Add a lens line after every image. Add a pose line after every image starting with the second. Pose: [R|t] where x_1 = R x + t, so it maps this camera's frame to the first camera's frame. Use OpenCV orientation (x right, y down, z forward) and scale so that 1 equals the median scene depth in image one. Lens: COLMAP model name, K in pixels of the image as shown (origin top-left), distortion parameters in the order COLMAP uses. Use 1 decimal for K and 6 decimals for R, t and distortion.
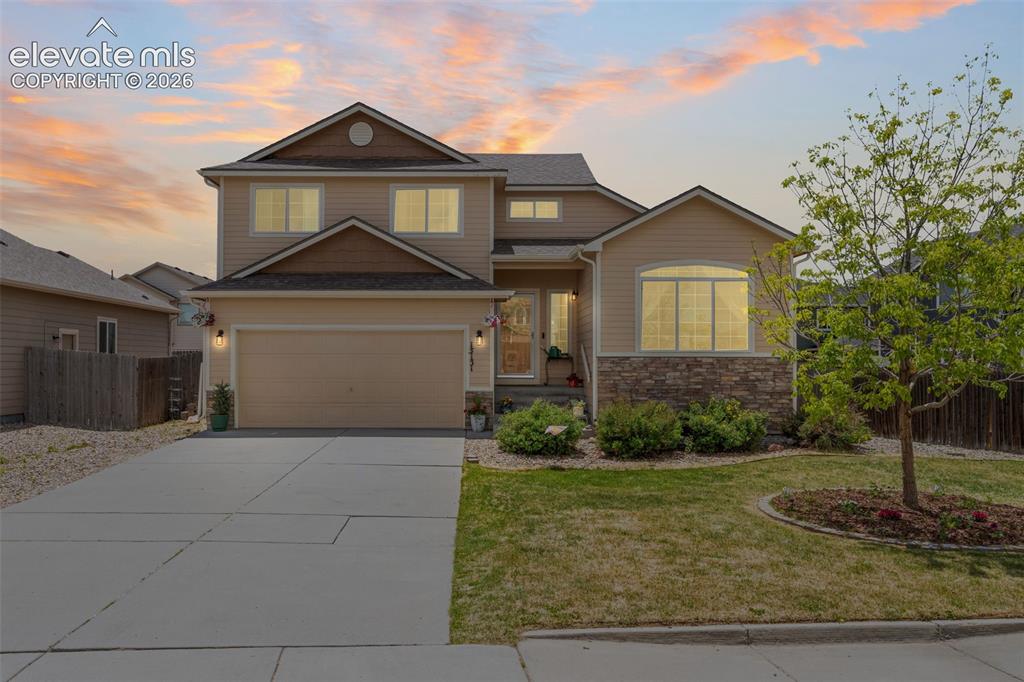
lens RADIAL K [[809.5, 0, 504.8], [0, 809.5, 347.8], [0, 0, 1]] dist [-0.001037, -0.001339]
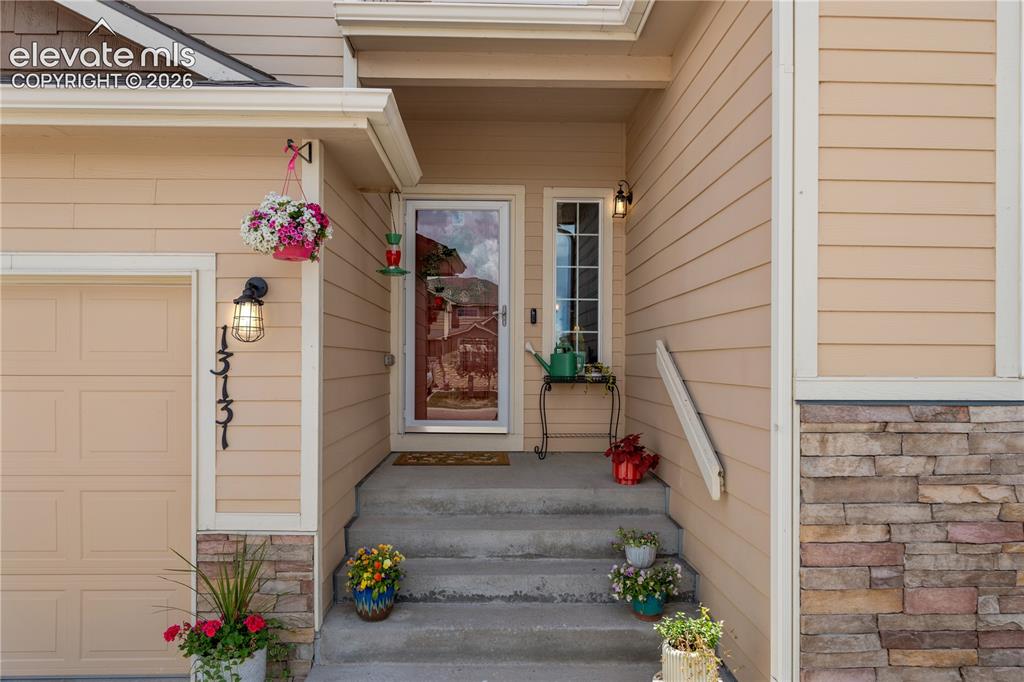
lens RADIAL K [[650.5, 0, 517.4], [0, 650.5, 365.6], [0, 0, 1]] dist [-0.002926, -0.000698]
pose [[0.999995, 0.003143, -0.000377, 0.046239], [-0.003132, 0.999642, 0.026569, -0.000872], [0.000460, -0.026567, 0.999647, 0.807503]]
